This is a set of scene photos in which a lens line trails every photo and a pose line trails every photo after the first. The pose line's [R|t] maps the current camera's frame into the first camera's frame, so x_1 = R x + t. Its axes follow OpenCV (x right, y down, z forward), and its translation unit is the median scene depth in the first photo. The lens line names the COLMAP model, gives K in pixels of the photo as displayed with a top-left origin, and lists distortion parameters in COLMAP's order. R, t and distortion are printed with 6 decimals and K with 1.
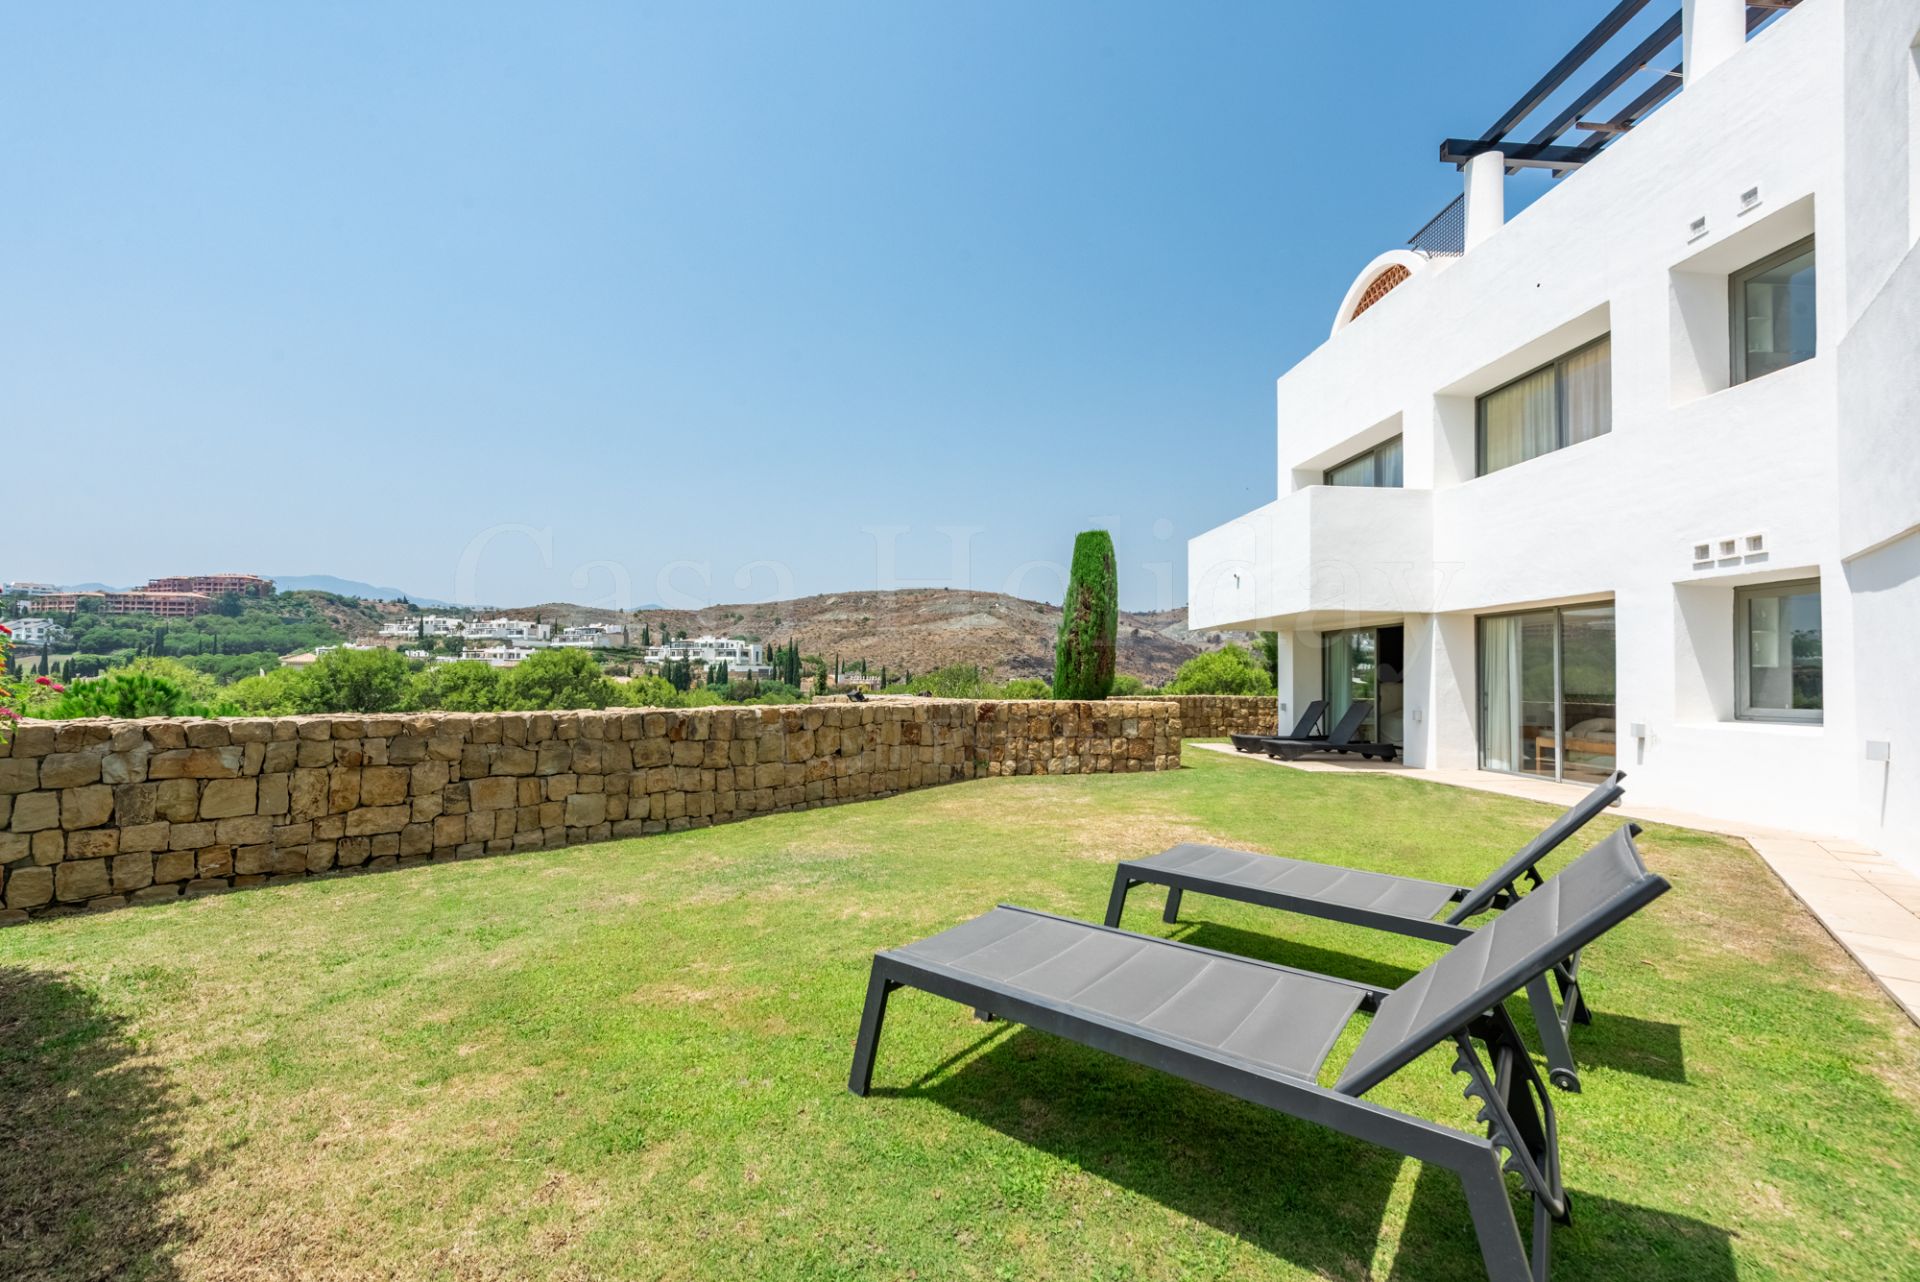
lens RADIAL K [[754.6, 0, 966.5], [0, 754.6, 662.9], [0, 0, 1]] dist [0.002184, -0.000425]
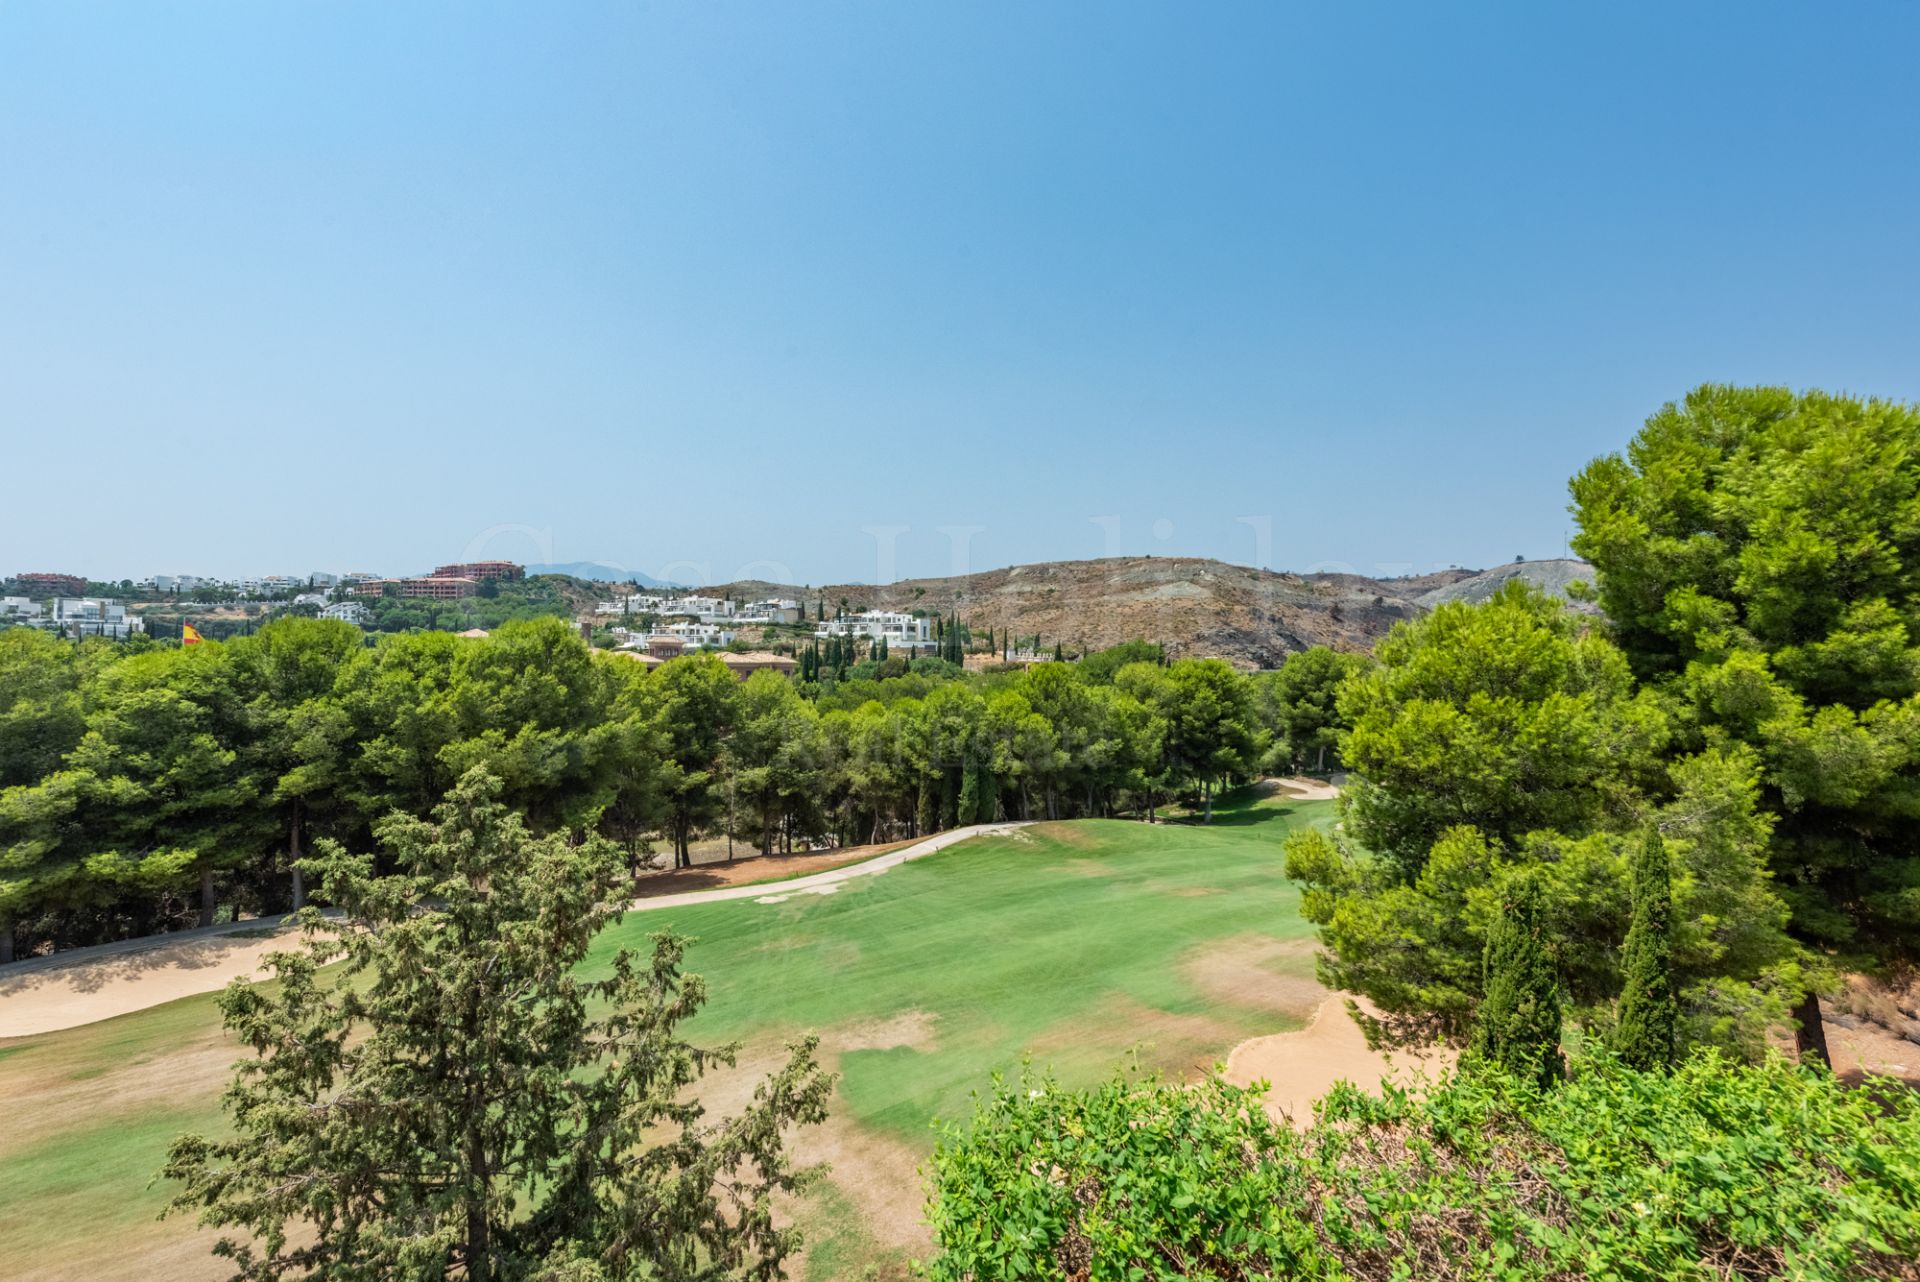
lens RADIAL K [[794.0, 0, 955.2], [0, 794.0, 647.1], [0, 0, 1]] dist [0.007852, -0.001429]
pose [[0.963044, 0.001399, -0.269342, 0.116658], [0.001276, 0.999952, 0.009756, 0.005463], [0.269343, -0.009739, 0.962995, 0.335493]]
